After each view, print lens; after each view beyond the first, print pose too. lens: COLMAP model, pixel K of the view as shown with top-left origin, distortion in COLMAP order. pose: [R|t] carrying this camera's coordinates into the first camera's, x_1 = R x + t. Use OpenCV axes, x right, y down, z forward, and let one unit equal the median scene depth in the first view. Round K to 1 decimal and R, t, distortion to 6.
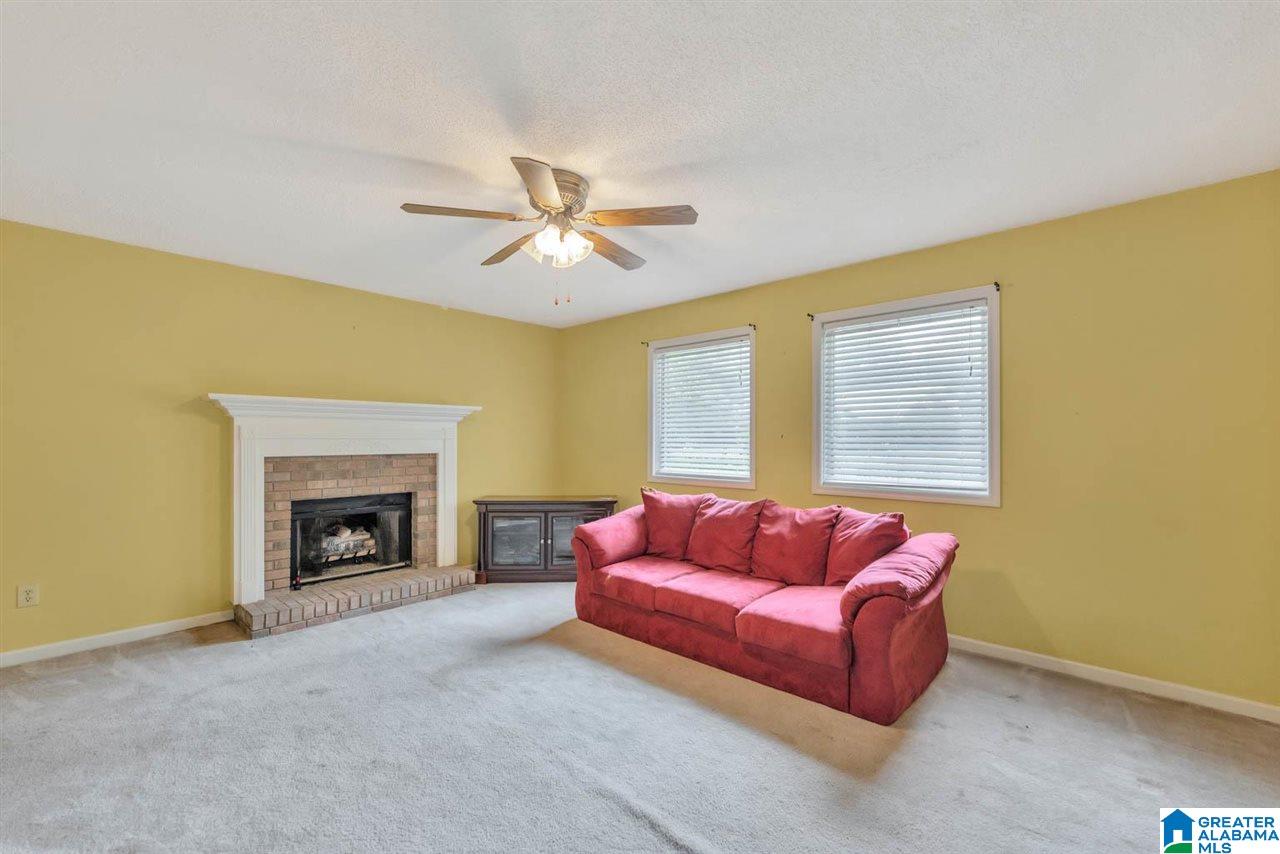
lens RADIAL K [[540.0, 0, 640.3], [0, 540.0, 437.2], [0, 0, 1]] dist [-0.000398, -0.000097]
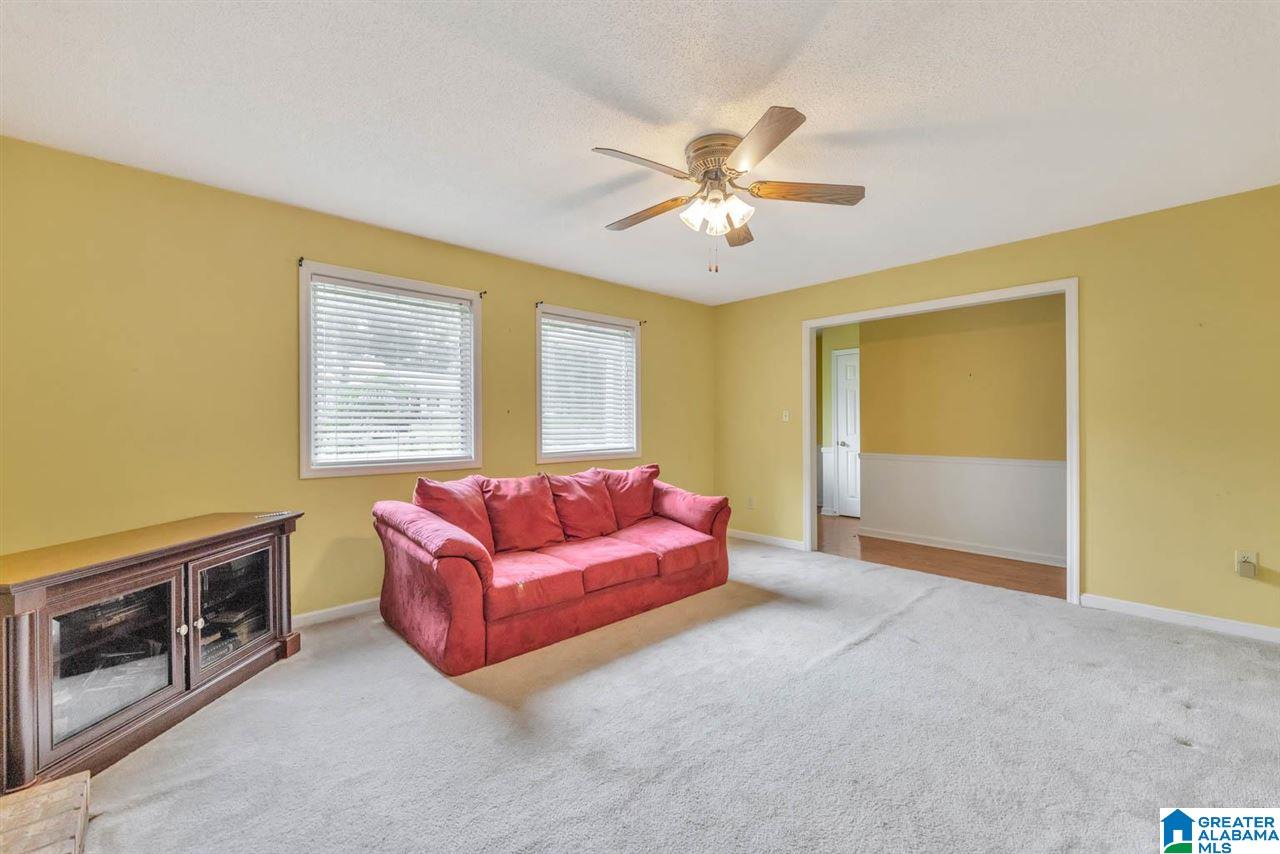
lens RADIAL K [[515.0, 0, 656.1], [0, 515.0, 425.3], [0, 0, 1]] dist [0.000388, 0.000108]
pose [[0.049297, -0.005588, 0.998769, -0.892164], [-0.006782, 0.999959, 0.005929, 0.019395], [-0.998761, -0.007066, 0.049257, 0.860924]]
